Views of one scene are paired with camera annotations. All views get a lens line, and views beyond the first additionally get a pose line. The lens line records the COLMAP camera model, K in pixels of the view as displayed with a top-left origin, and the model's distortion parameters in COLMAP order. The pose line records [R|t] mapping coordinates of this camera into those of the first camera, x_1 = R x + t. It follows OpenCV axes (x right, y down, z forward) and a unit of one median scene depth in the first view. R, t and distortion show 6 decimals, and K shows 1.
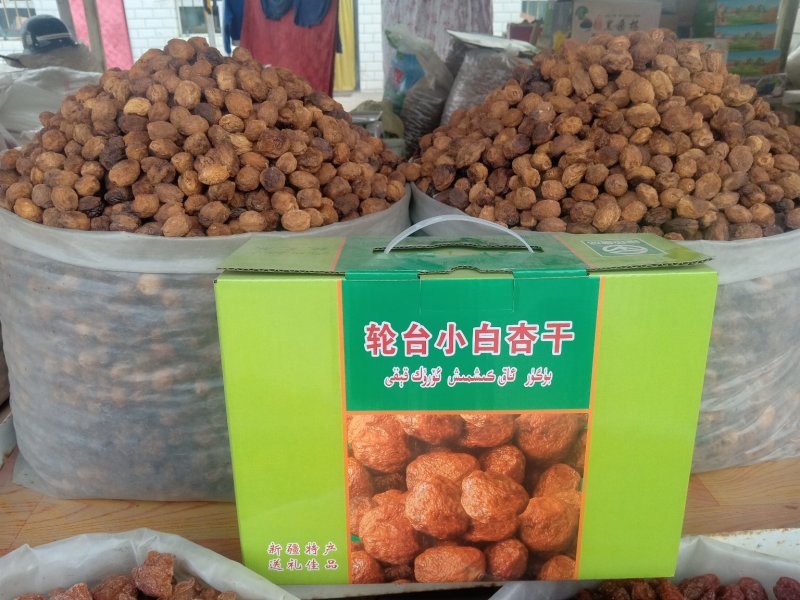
lens RADIAL K [[644.6, 0, 400.0], [0, 644.6, 300.0], [0, 0, 1]] dist [0.002016, -0.064766]
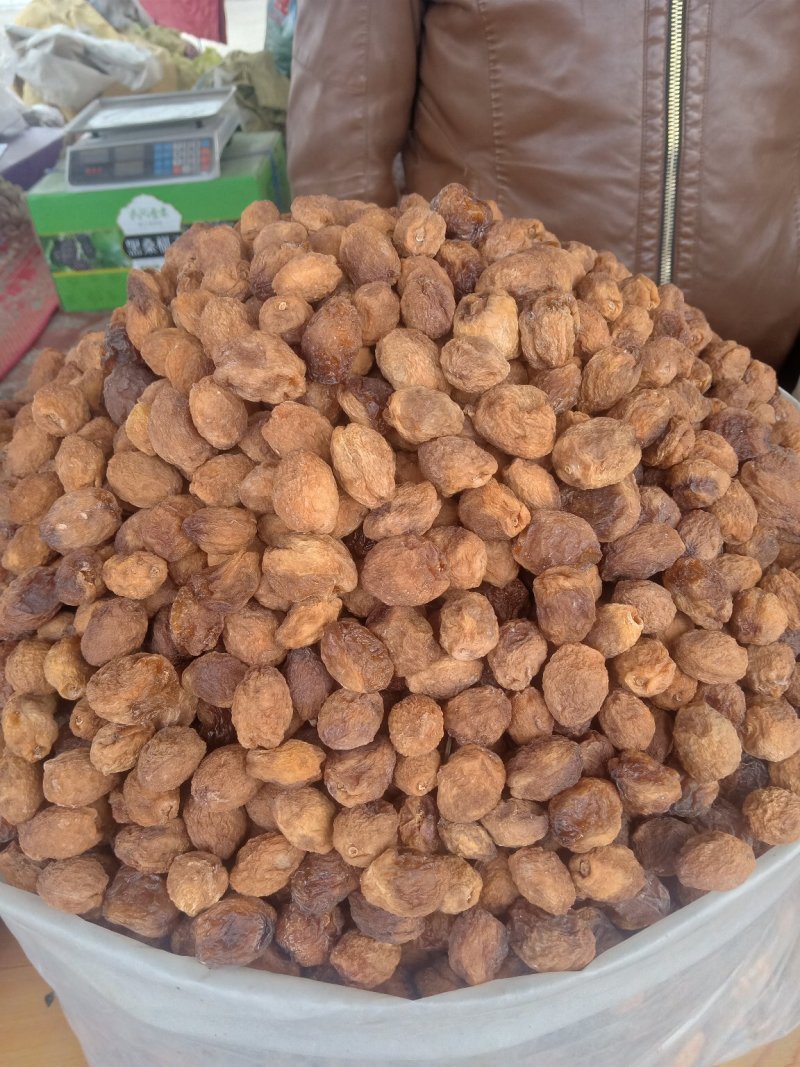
lens RADIAL K [[900.5, 0, 400.0], [0, 900.5, 533.5], [0, 0, 1]] dist [-0.033626, 0.001420]
pose [[0.998520, -0.054104, 0.005504, 0.422361], [0.051049, 0.967382, 0.248126, -0.419892], [-0.018749, -0.247478, 0.968712, 0.515746]]
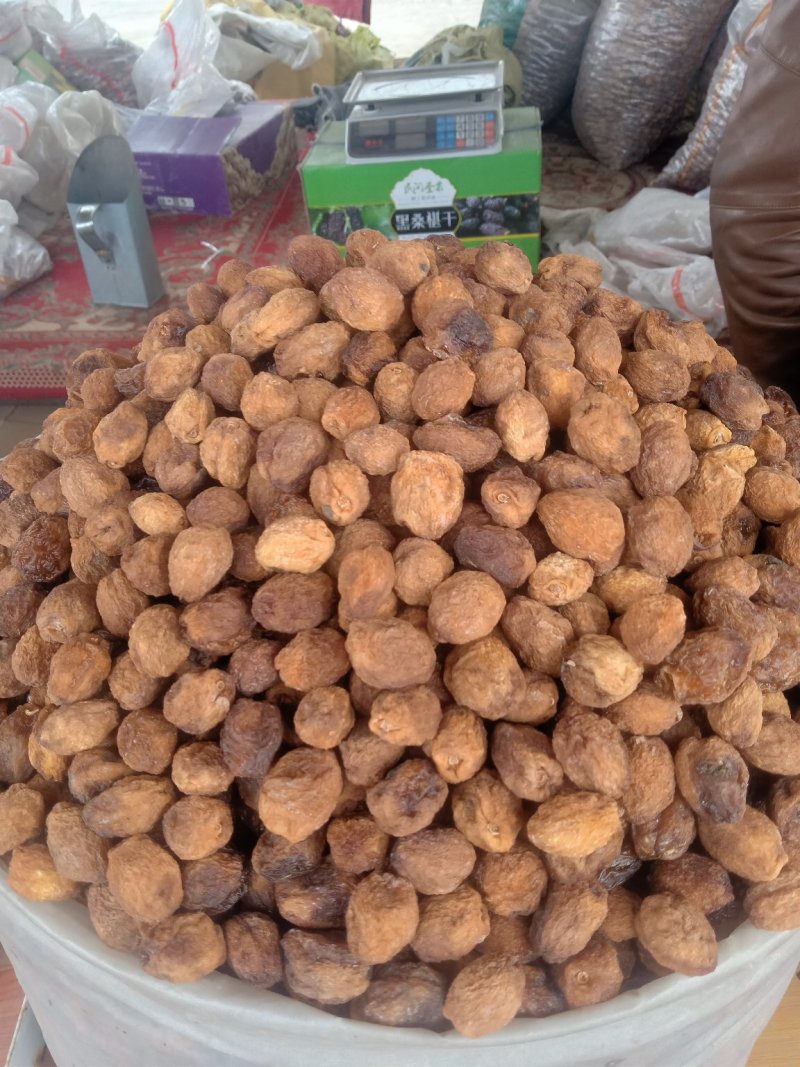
lens RADIAL K [[899.2, 0, 400.0], [0, 899.2, 533.5], [0, 0, 1]] dist [0.011802, -0.089975]
pose [[0.997519, -0.015902, -0.068575, -0.310981], [0.033123, 0.965605, 0.257893, -0.420183], [0.062115, -0.259525, 0.963737, 0.522388]]
